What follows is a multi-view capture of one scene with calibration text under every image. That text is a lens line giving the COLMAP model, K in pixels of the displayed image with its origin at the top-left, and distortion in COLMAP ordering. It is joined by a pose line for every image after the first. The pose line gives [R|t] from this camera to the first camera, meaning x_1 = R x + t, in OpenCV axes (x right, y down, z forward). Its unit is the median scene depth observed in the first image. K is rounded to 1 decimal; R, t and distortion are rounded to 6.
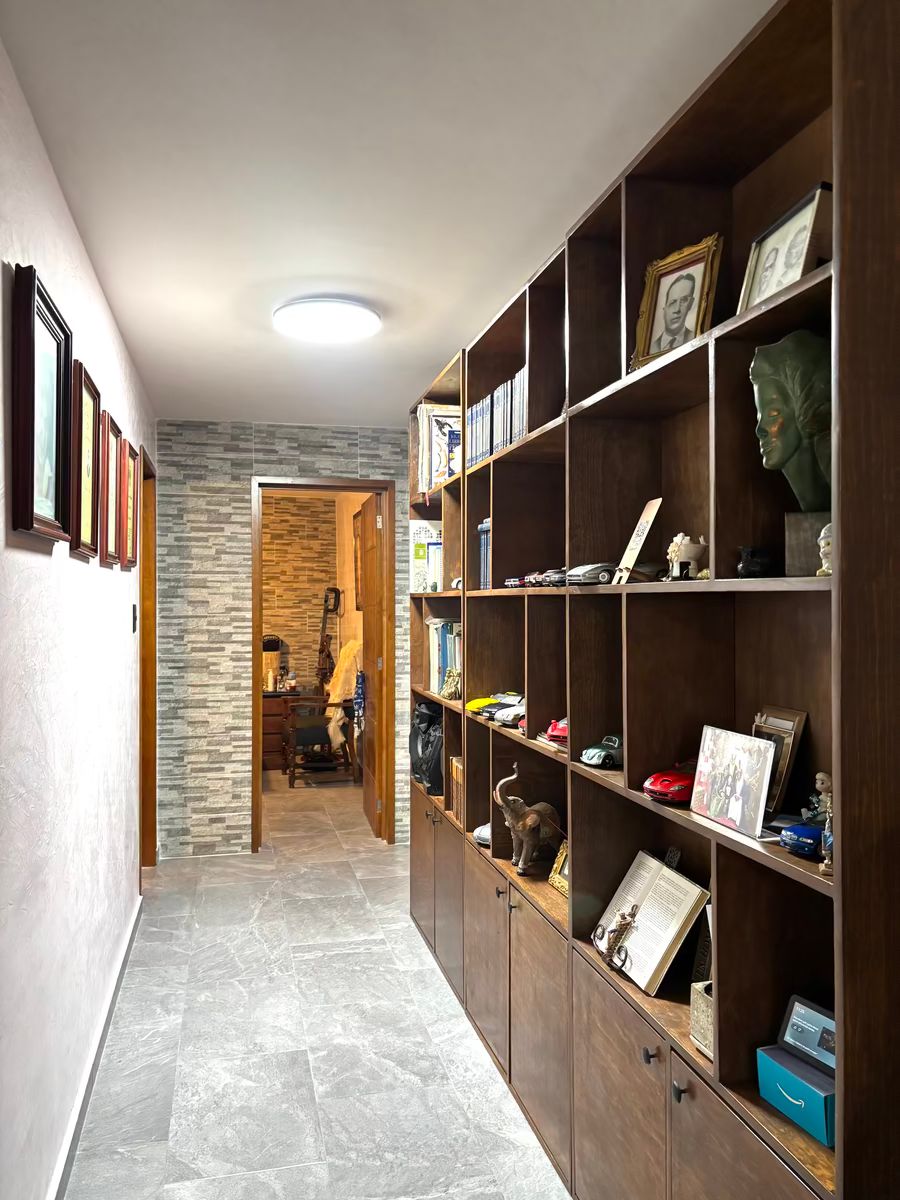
lens RADIAL K [[911.4, 0, 446.8], [0, 911.4, 606.1], [0, 0, 1]] dist [0.025930, -0.003429]
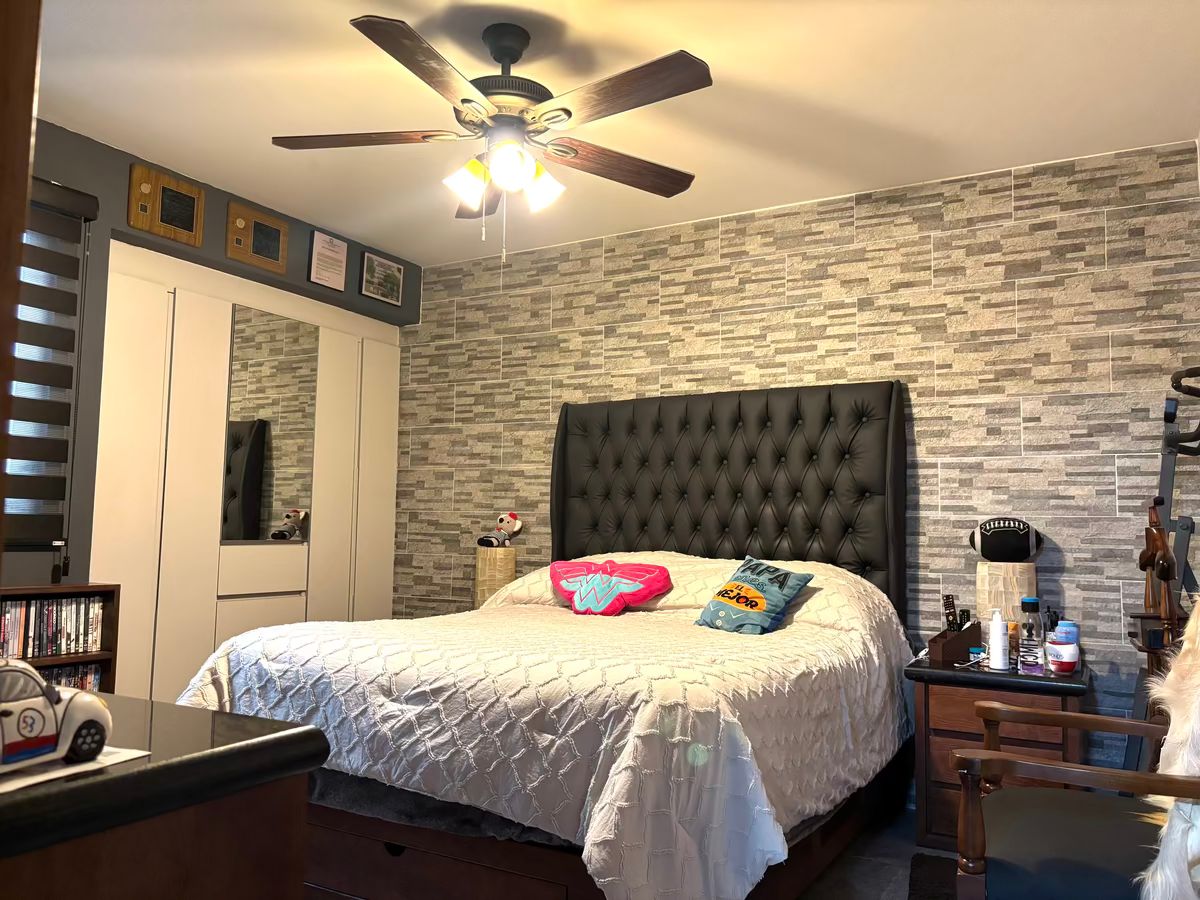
lens RADIAL K [[911.4, 0, 607.3], [0, 911.4, 453.0], [0, 0, 1]] dist [0.025930, -0.003429]
pose [[0.728873, -0.043839, -0.683243, -0.054931], [-0.012575, 0.996922, -0.077381, 0.038552], [0.684533, 0.064993, 0.726079, 0.650063]]
